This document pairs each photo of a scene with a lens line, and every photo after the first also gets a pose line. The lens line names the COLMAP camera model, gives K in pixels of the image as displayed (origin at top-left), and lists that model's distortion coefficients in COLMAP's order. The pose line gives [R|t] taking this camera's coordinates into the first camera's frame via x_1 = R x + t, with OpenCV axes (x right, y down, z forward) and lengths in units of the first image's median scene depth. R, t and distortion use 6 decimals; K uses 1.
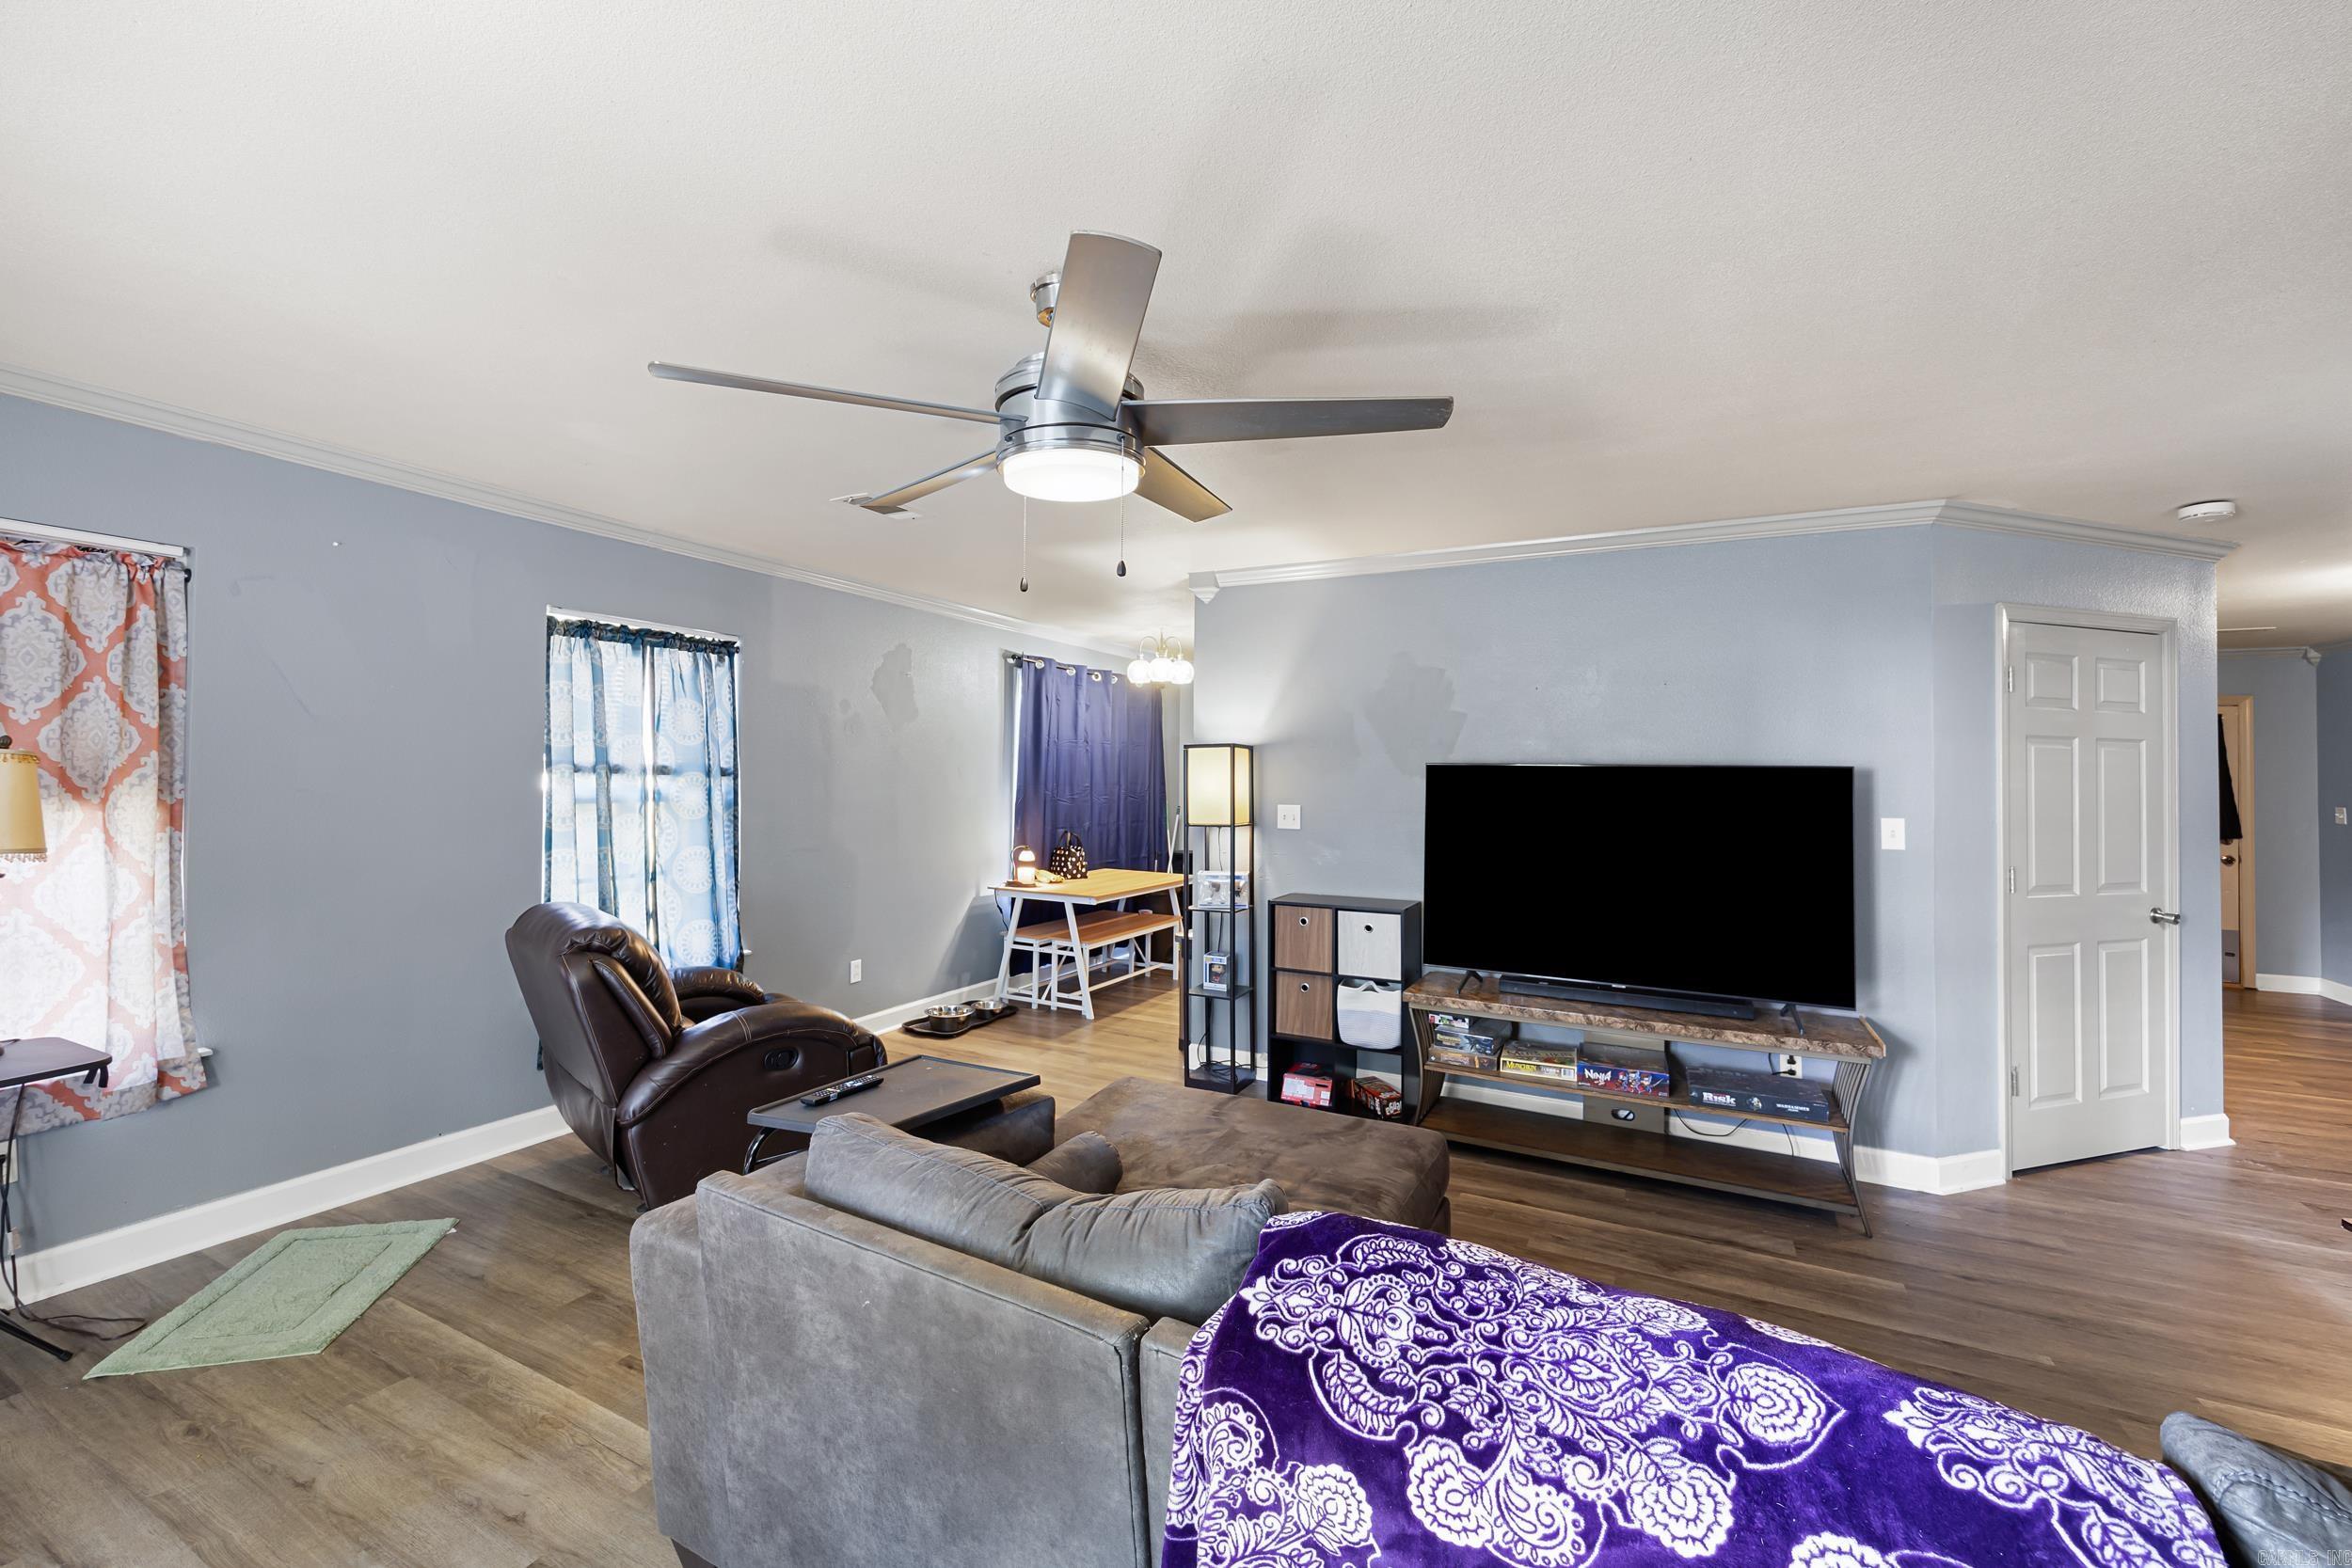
lens RADIAL K [[968.6, 0, 1174.4], [0, 968.6, 758.5], [0, 0, 1]] dist [-0.004609, 0.000875]
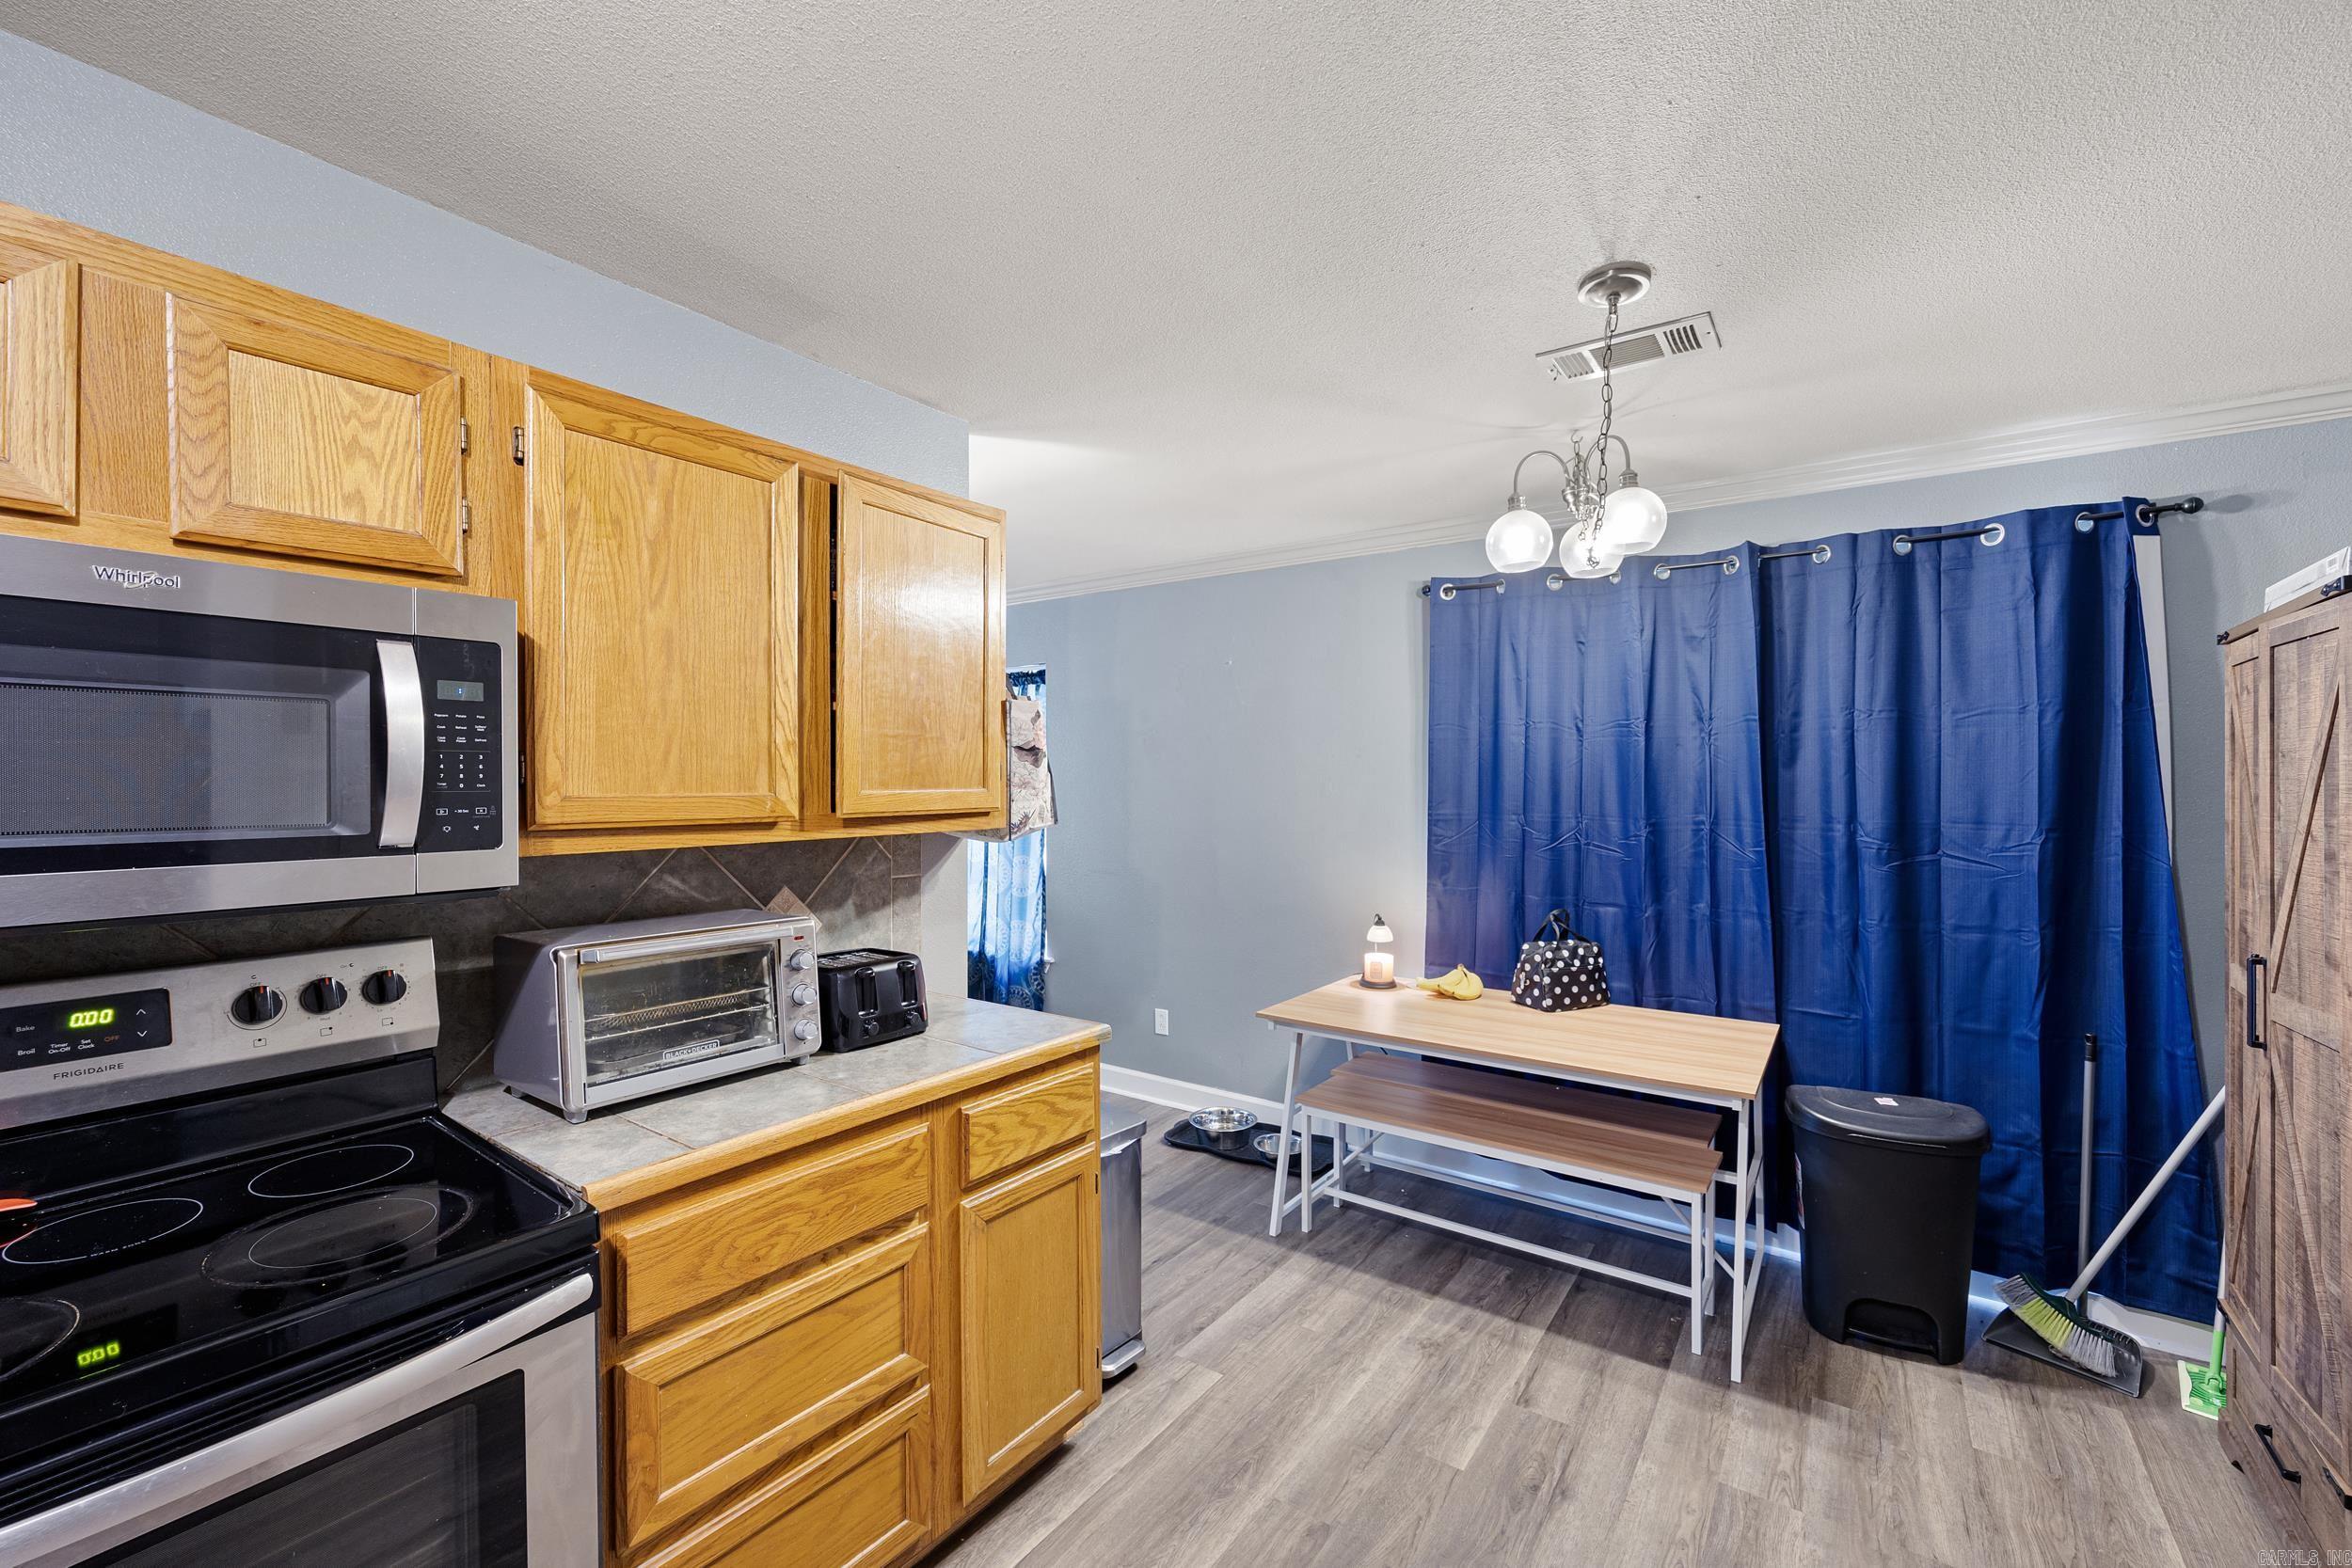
lens RADIAL K [[968.6, 0, 1158.0], [0, 968.6, 792.4], [0, 0, 1]] dist [-0.004609, 0.000875]
pose [[-0.151748, -0.000850, -0.988419, 0.443797], [0.011096, 0.999935, -0.002564, 0.015494], [0.988357, -0.011357, -0.151729, 0.959191]]
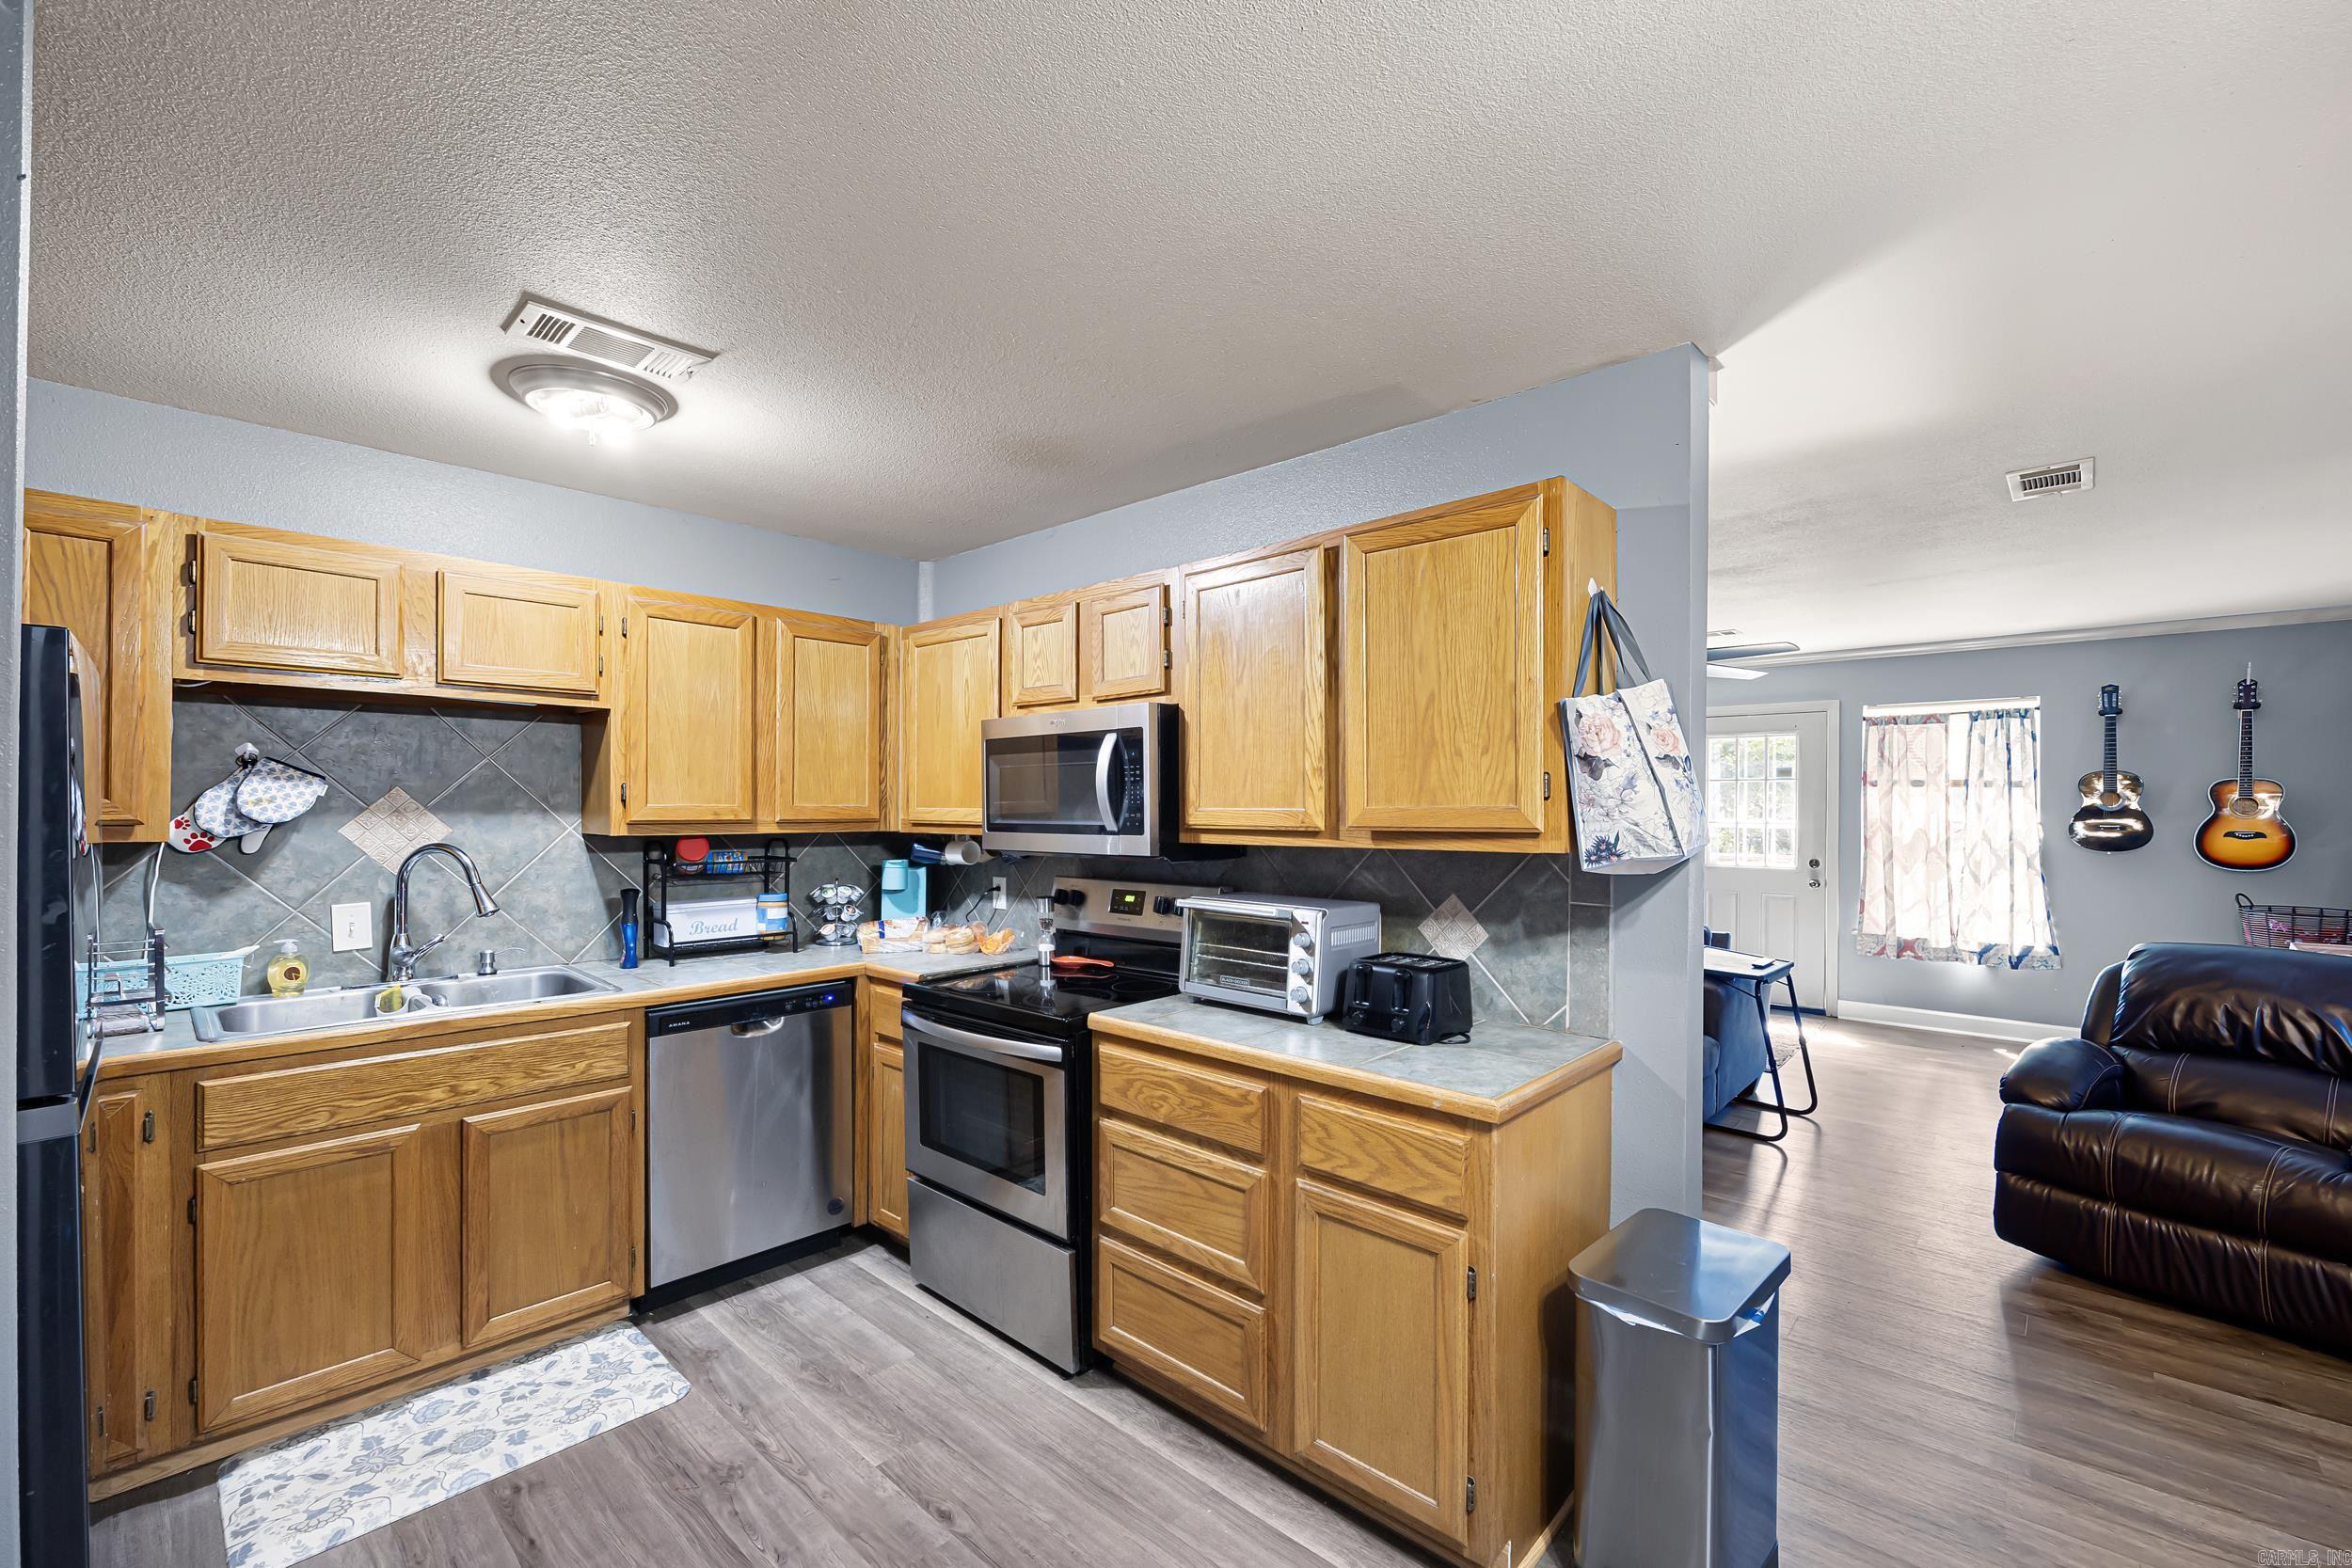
lens RADIAL K [[968.6, 0, 1214.0], [0, 968.6, 811.7], [0, 0, 1]] dist [-0.004609, 0.000875]
pose [[-0.968886, -0.012106, 0.247210, 0.105457], [-0.013724, 0.999894, -0.004824, 0.017334], [-0.247126, -0.008067, -0.968950, 1.180865]]
